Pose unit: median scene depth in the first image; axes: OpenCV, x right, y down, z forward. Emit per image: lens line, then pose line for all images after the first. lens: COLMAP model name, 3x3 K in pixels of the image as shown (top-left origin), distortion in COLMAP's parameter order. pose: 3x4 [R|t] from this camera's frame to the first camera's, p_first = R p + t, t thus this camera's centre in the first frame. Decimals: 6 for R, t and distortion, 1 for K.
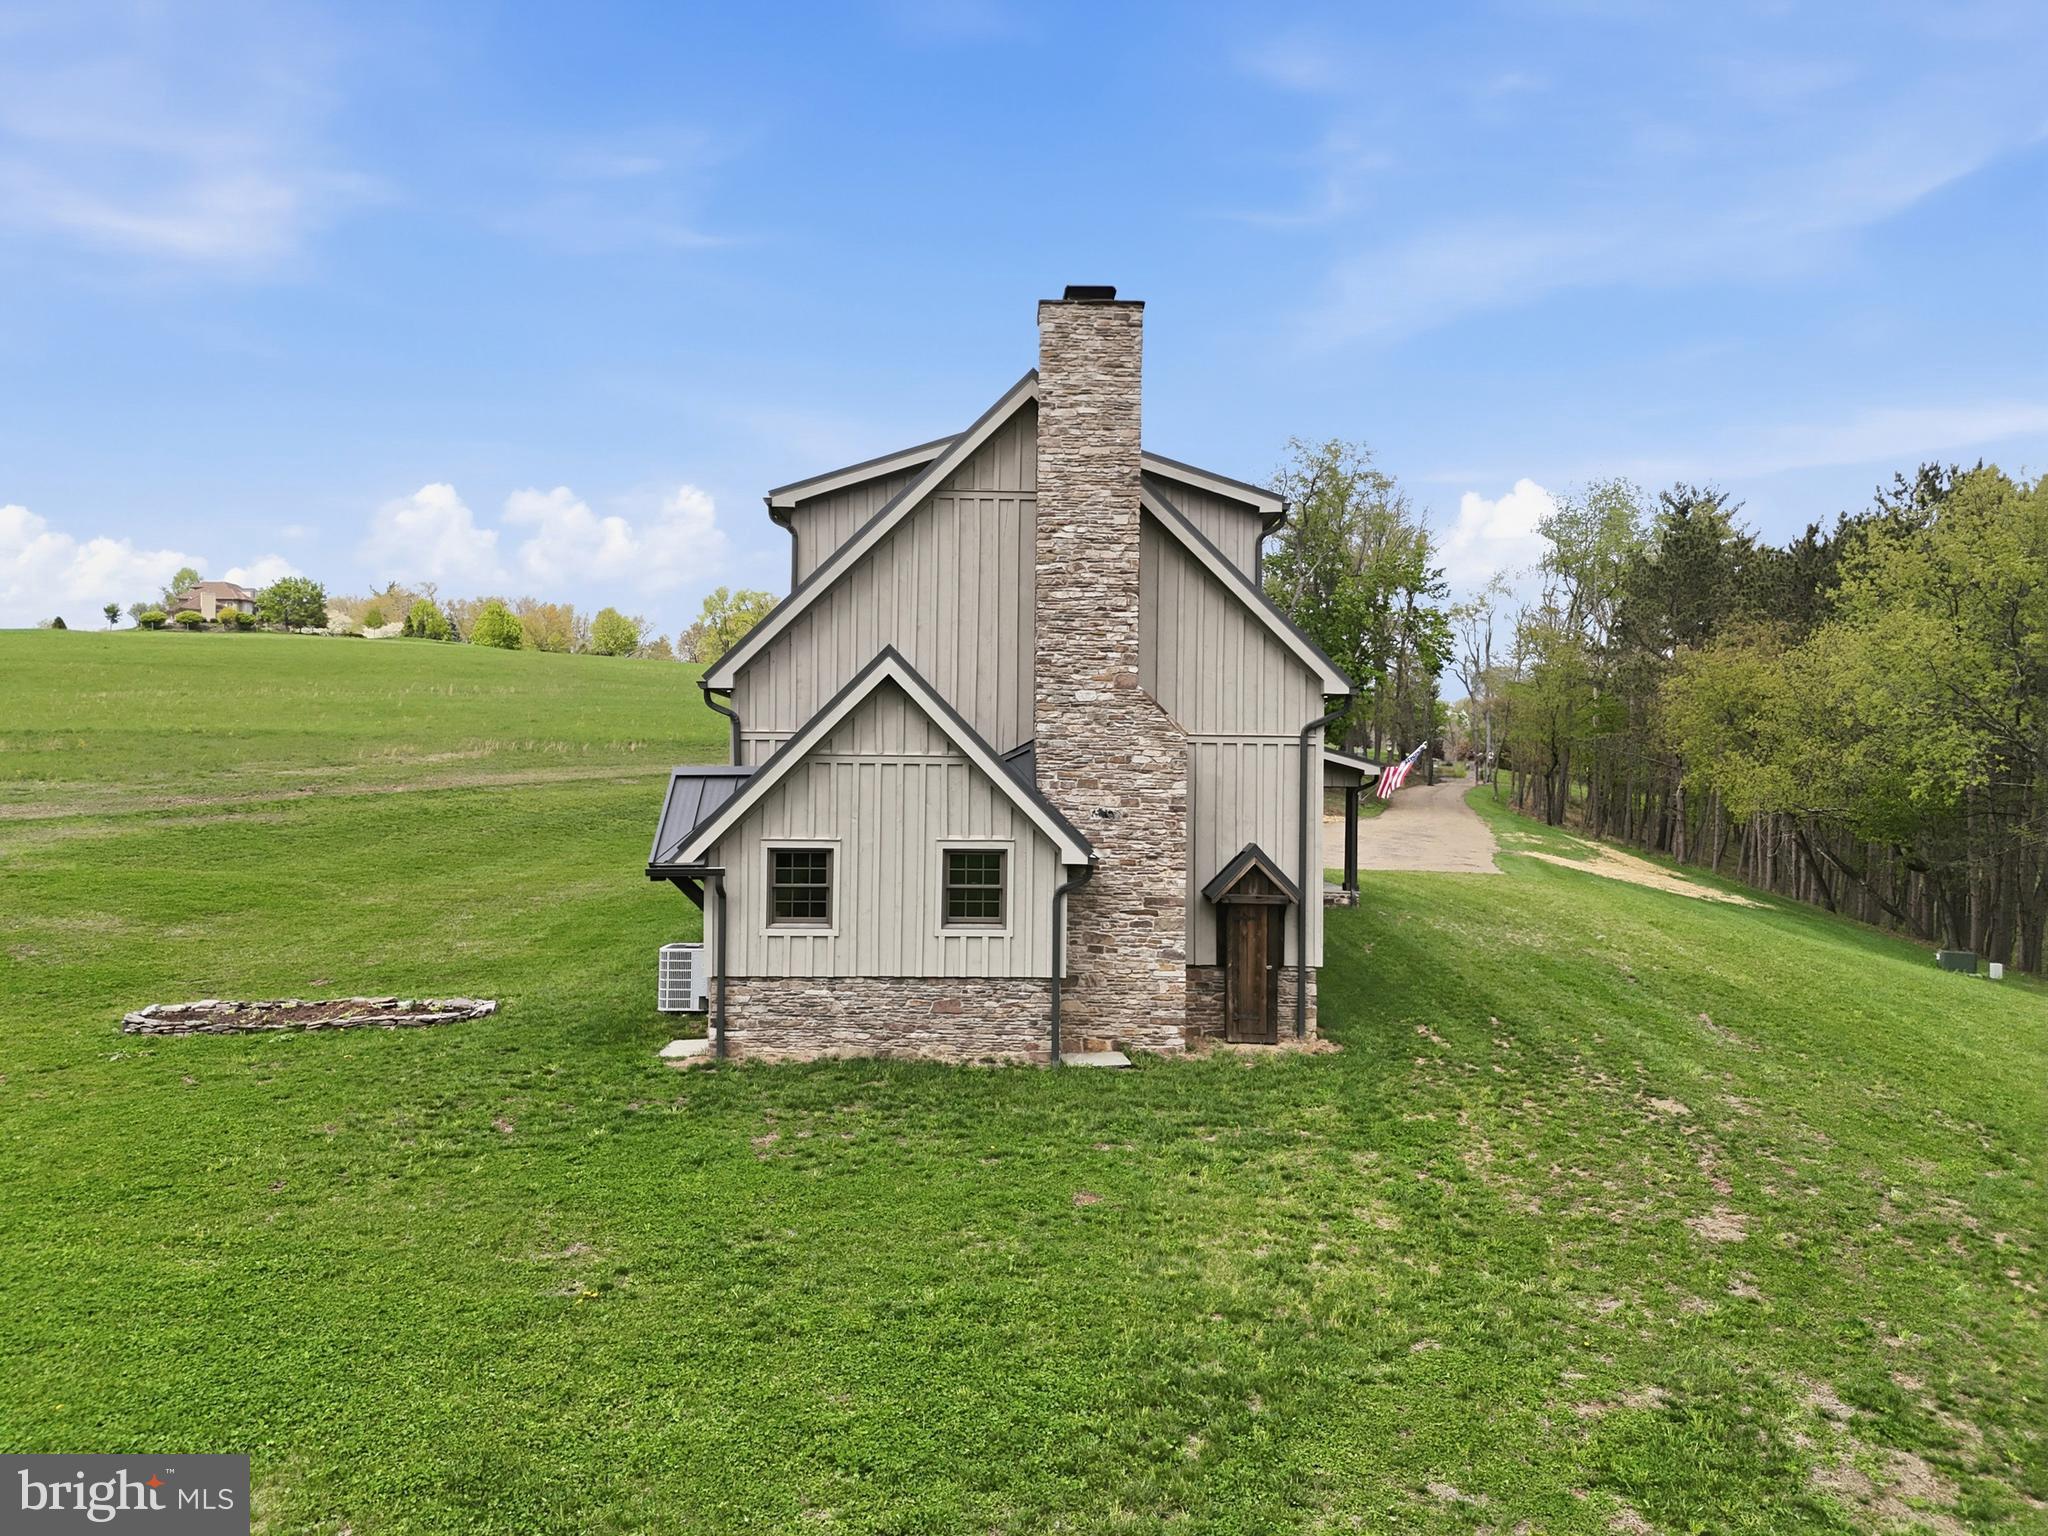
lens RADIAL K [[1508.7, 0, 1028.4], [0, 1508.7, 765.5], [0, 0, 1]] dist [0.095124, -0.000876]
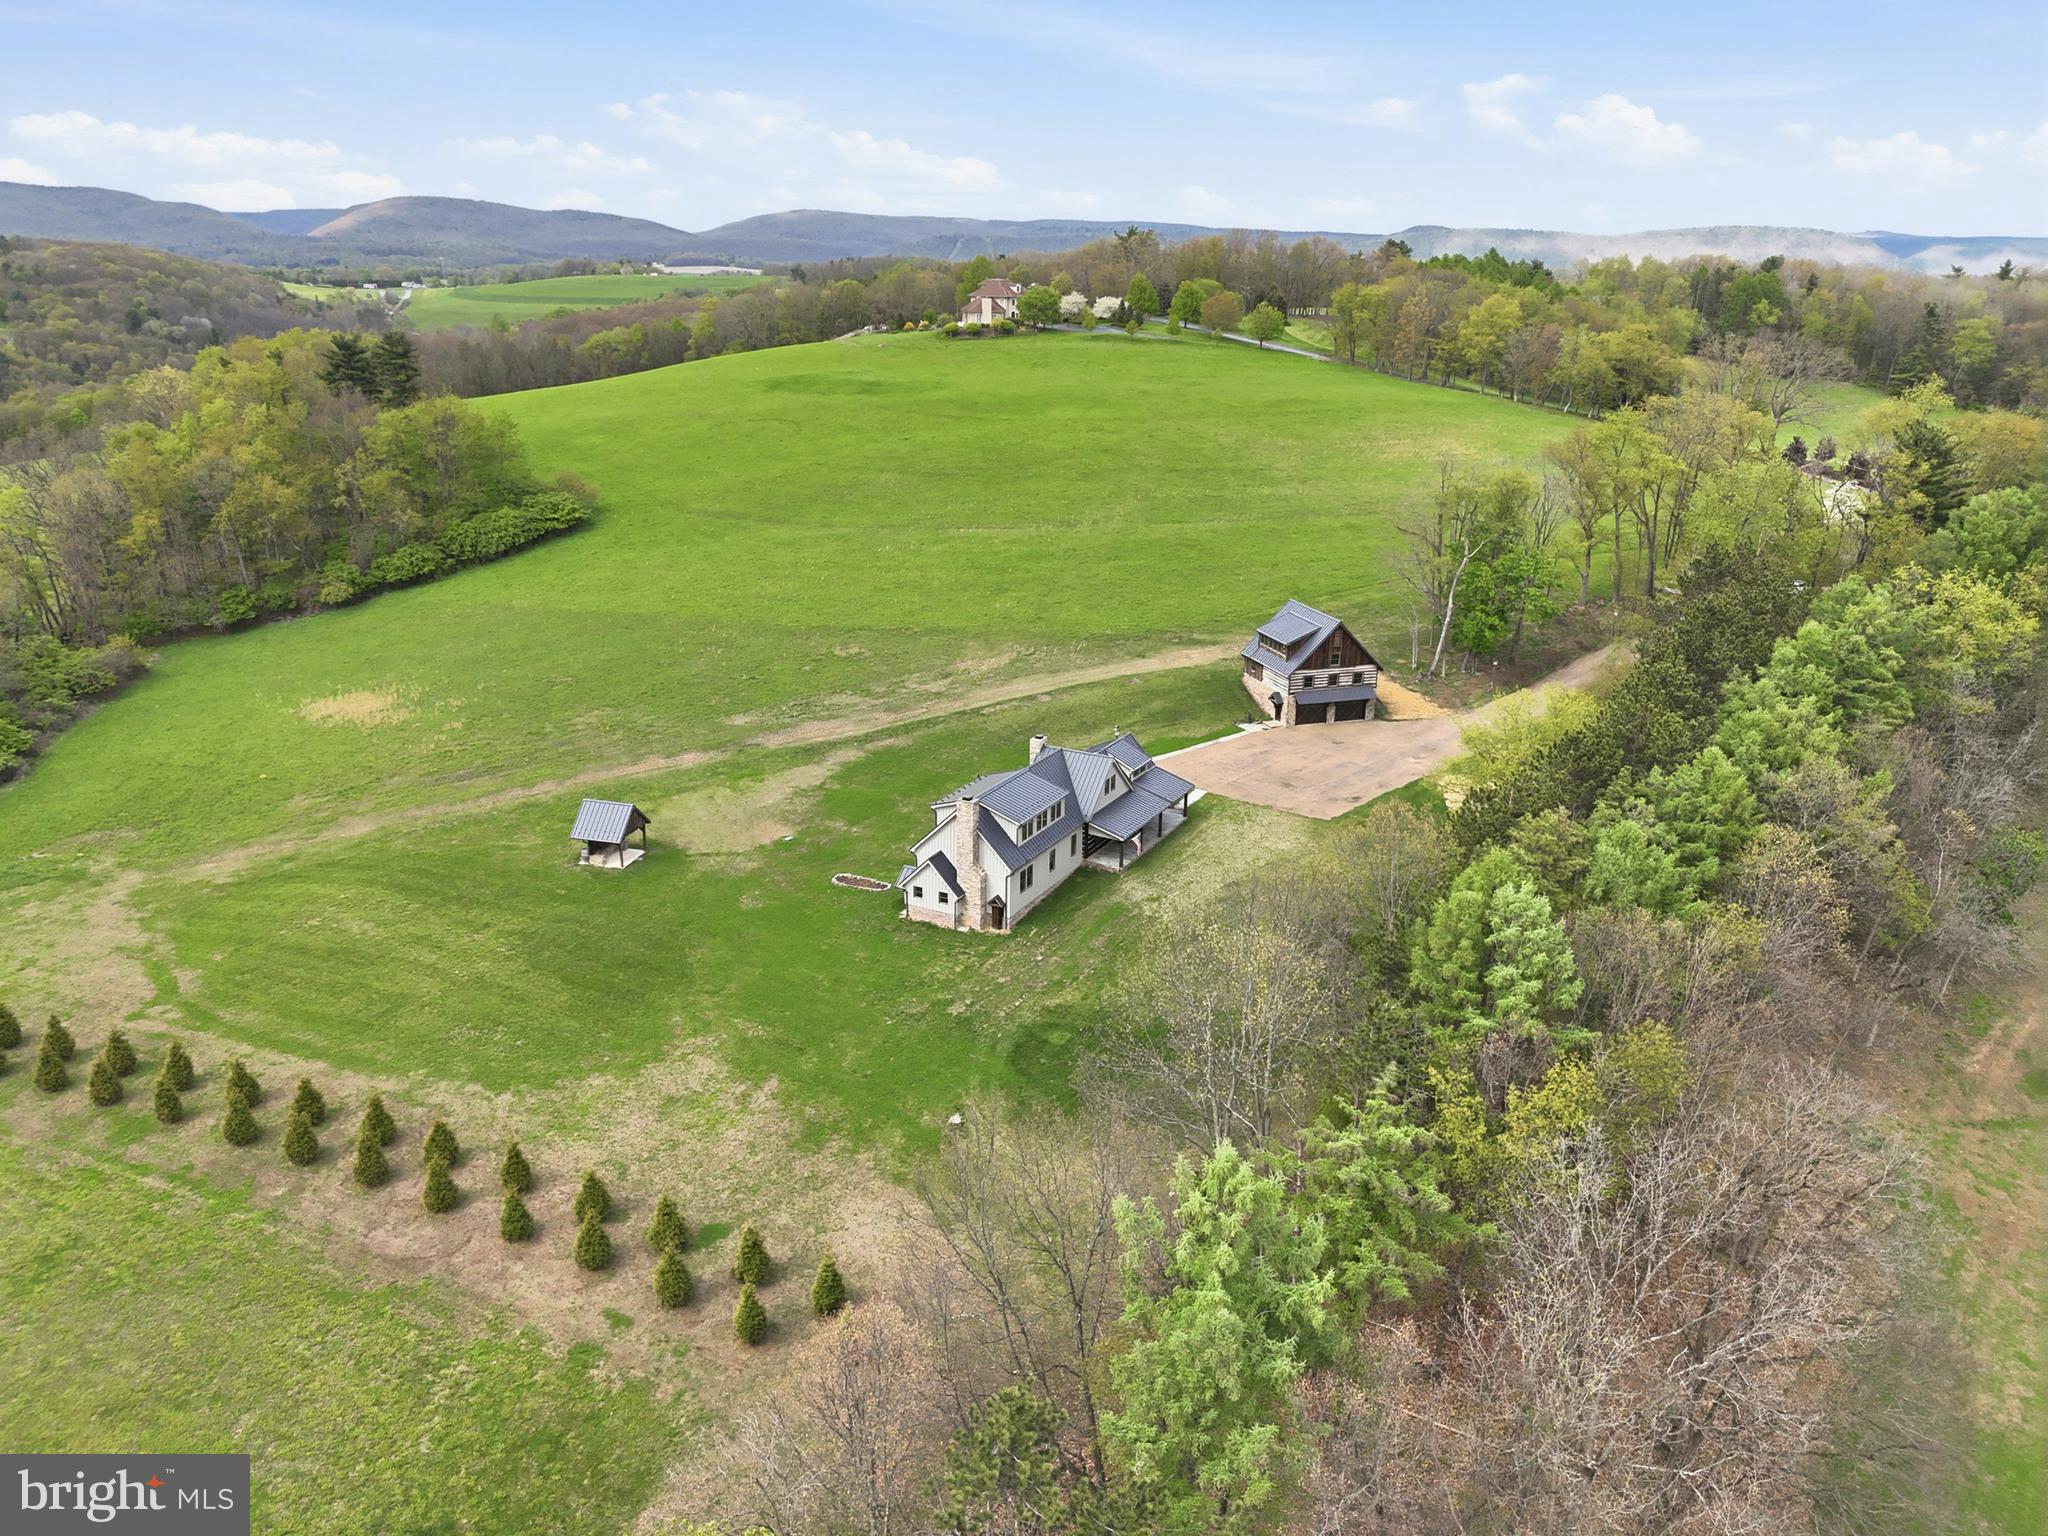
lens RADIAL K [[1485.2, 0, 1014.8], [0, 1485.2, 771.6], [0, 0, 1]] dist [0.039283, -0.017859]
pose [[0.870368, 0.150004, -0.468997, 2.711243], [0.011090, 0.946255, 0.323230, -2.145553], [0.492277, -0.286531, 0.821927, -3.301064]]
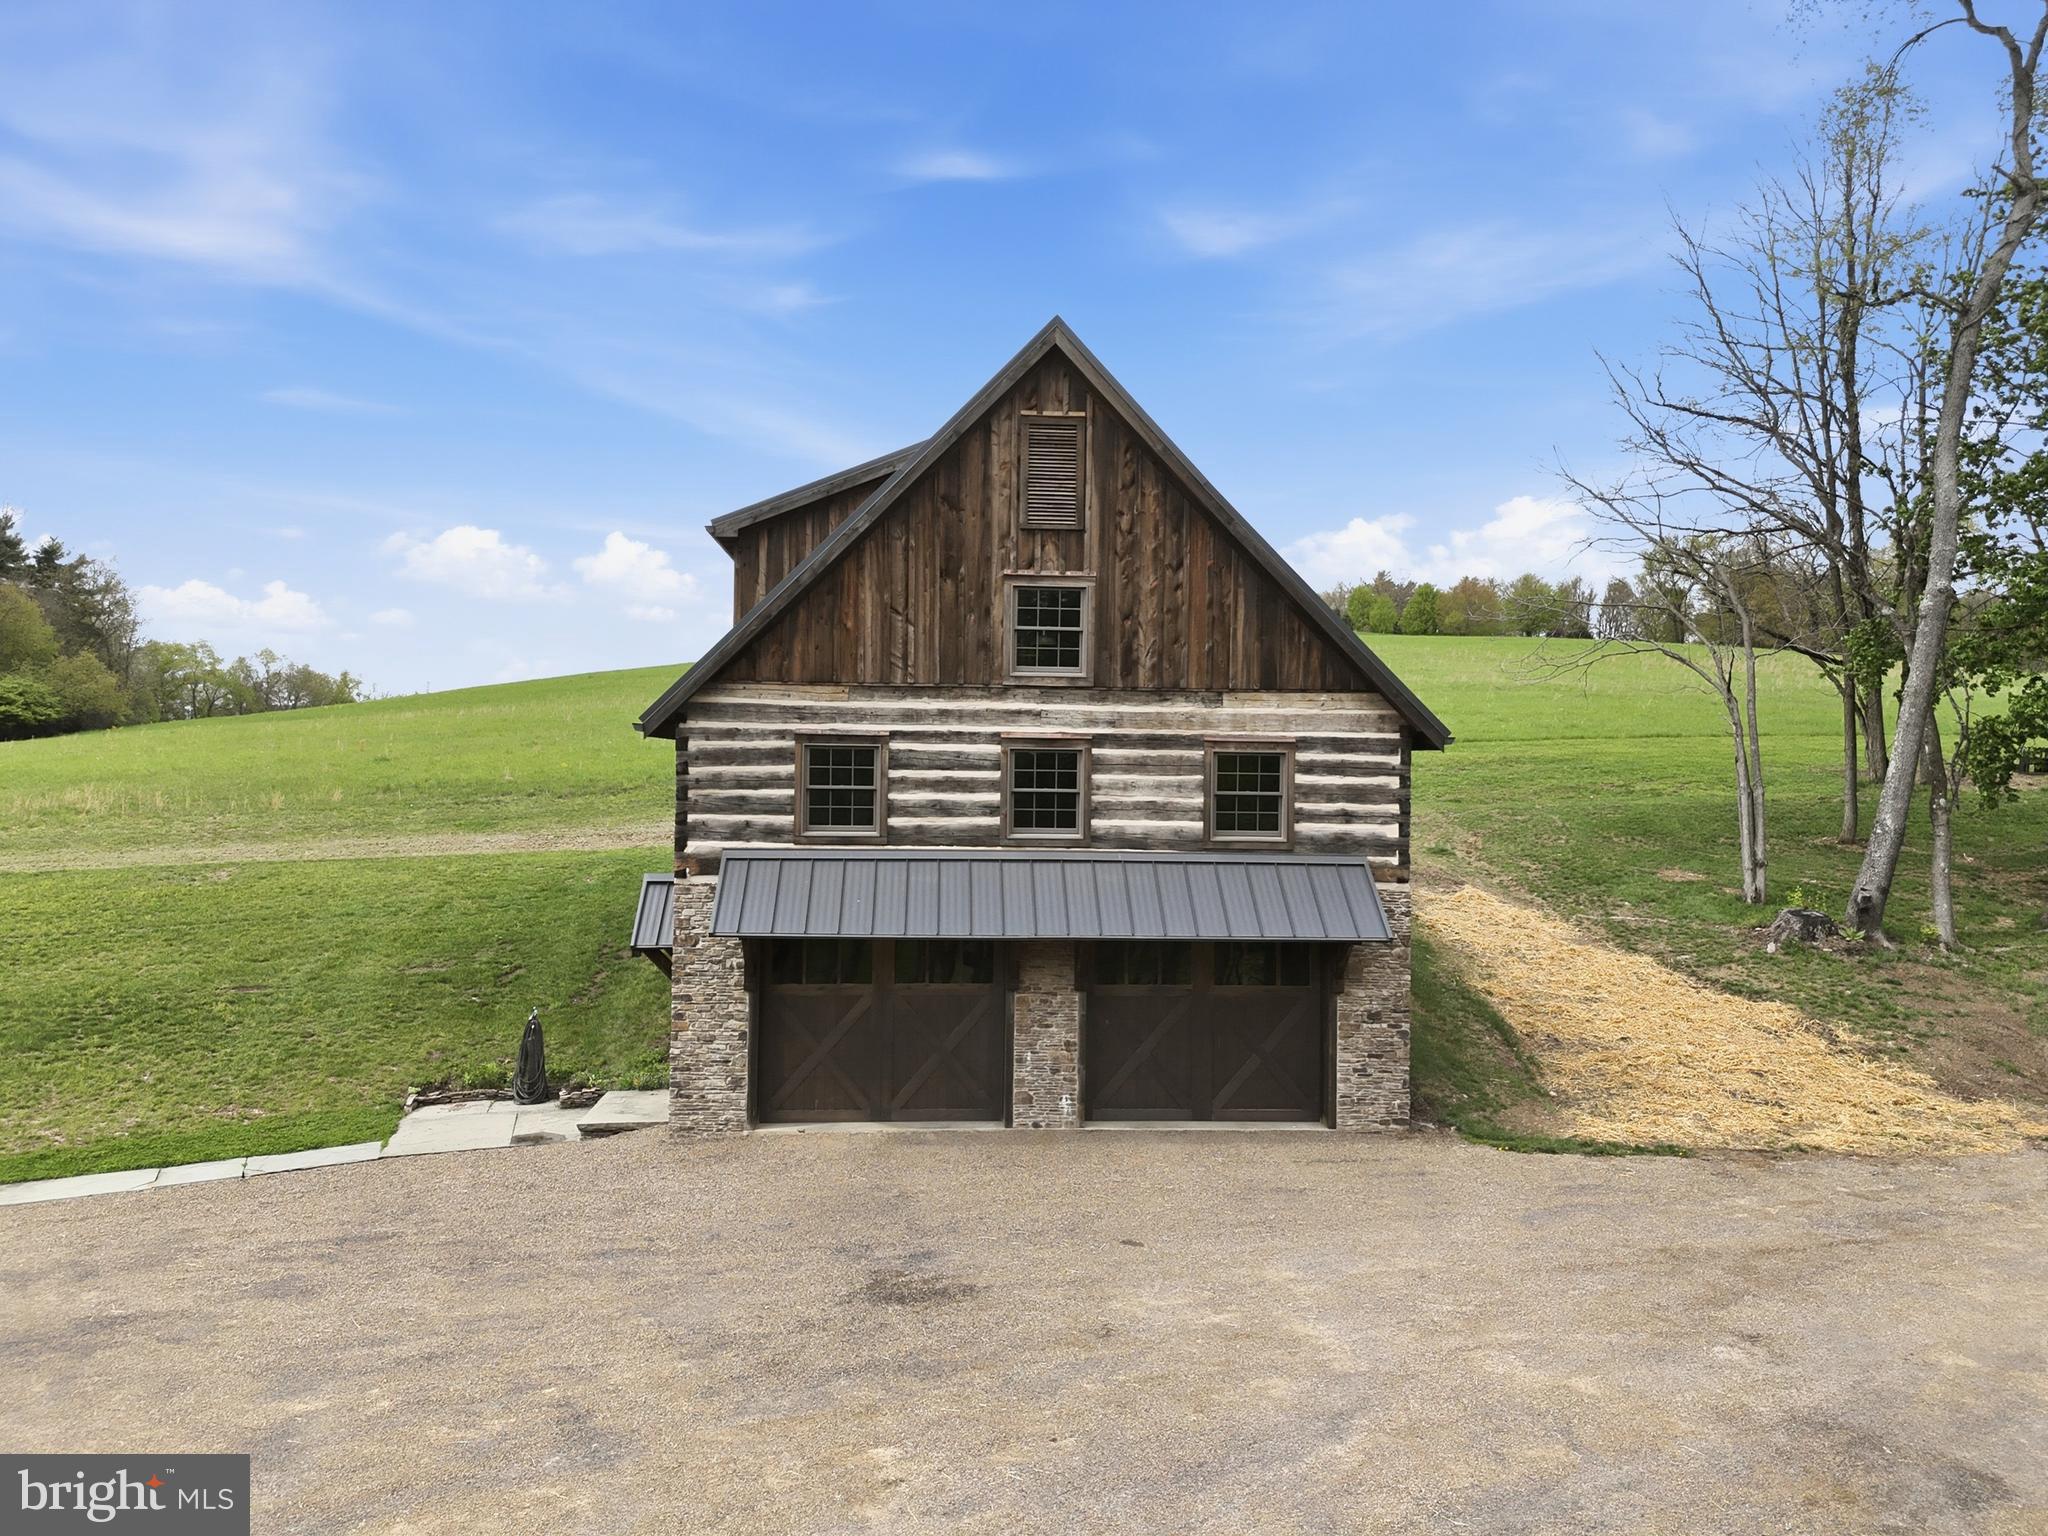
lens RADIAL K [[1485.2, 0, 1027.1], [0, 1485.2, 766.2], [0, 0, 1]] dist [0.039283, -0.017859]
pose [[0.736978, -0.006243, -0.675888, 1.141868], [0.009476, 0.999954, 0.001096, -0.096113], [0.675850, -0.007212, 0.737004, 3.232987]]
